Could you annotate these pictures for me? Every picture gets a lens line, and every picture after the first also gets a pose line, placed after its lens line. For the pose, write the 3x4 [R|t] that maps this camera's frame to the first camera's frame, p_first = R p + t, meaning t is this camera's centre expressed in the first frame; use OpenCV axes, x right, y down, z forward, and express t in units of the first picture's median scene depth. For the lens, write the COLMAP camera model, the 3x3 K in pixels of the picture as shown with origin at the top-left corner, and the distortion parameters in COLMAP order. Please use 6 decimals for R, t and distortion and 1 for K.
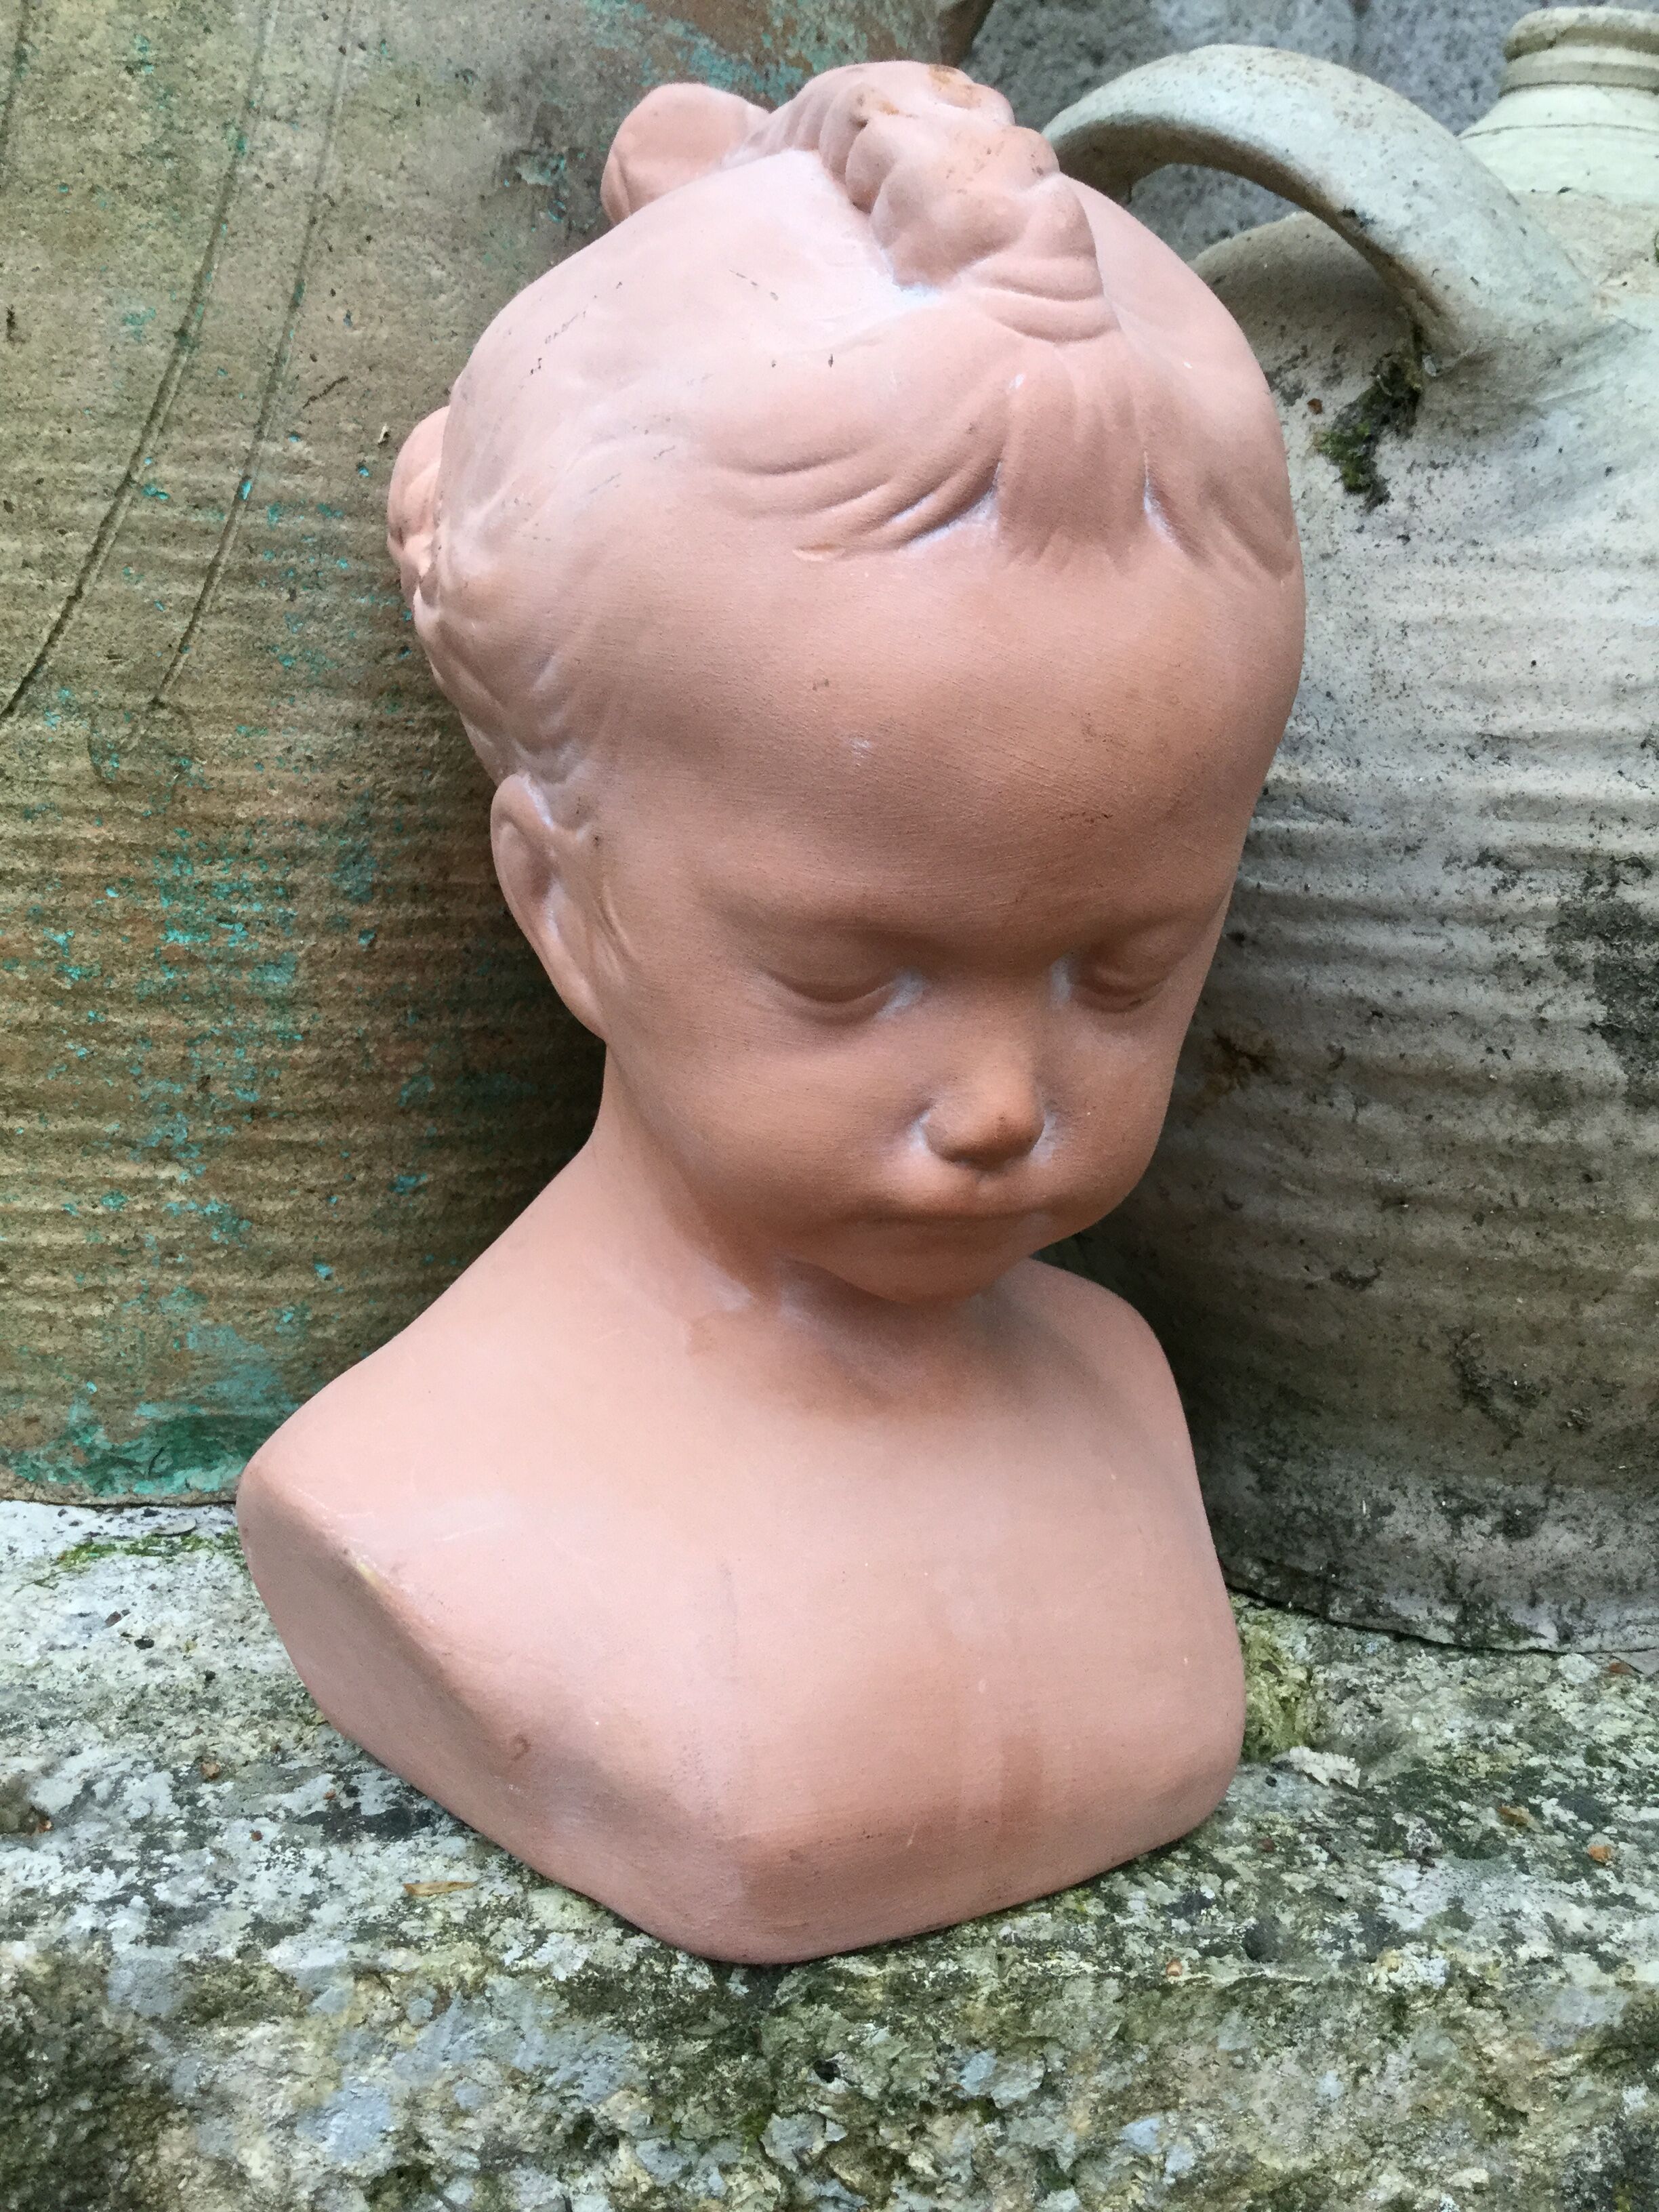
lens RADIAL K [[1920.6, 0, 830.1], [0, 1920.6, 1120.7], [0, 0, 1]] dist [0.028475, -0.065067]
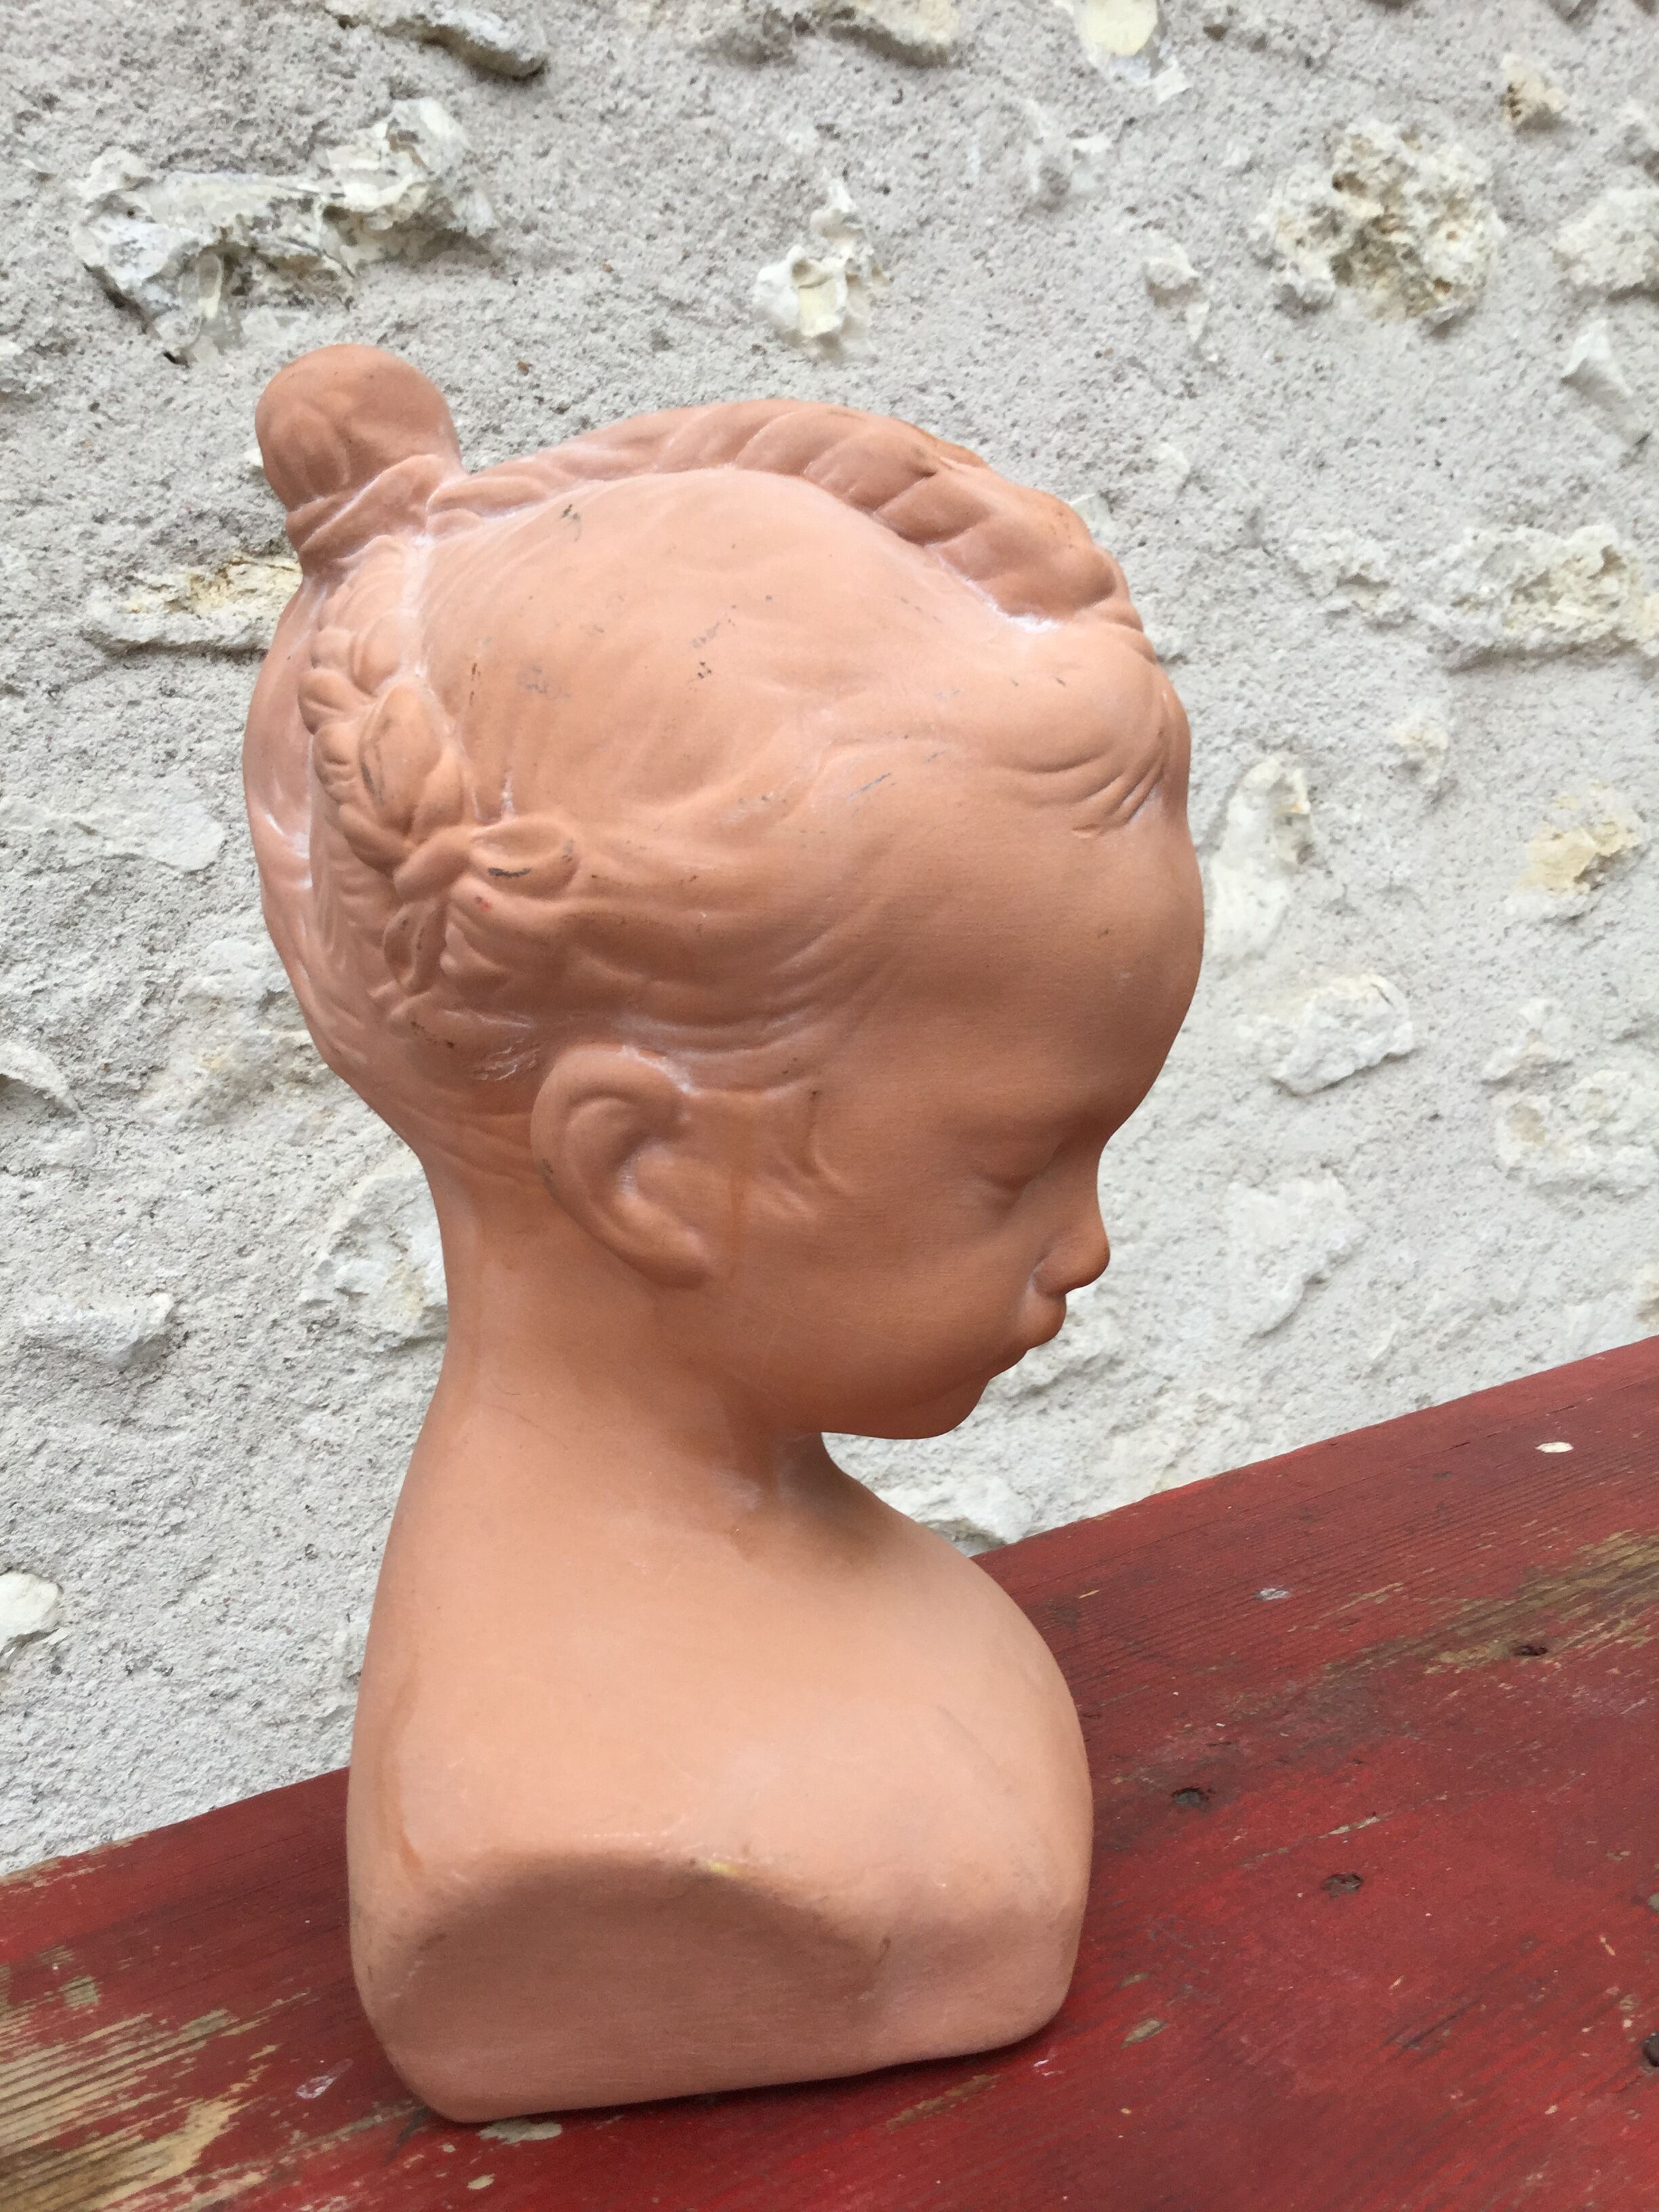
lens RADIAL K [[1920.6, 0, 830.7], [0, 1920.6, 1119.8], [0, 0, 1]] dist [0.028475, -0.065067]
pose [[0.633443, -0.194792, 0.748869, -1.011164], [0.234545, 0.970600, 0.054074, -0.204895], [-0.737386, 0.141391, 0.660508, 0.301604]]
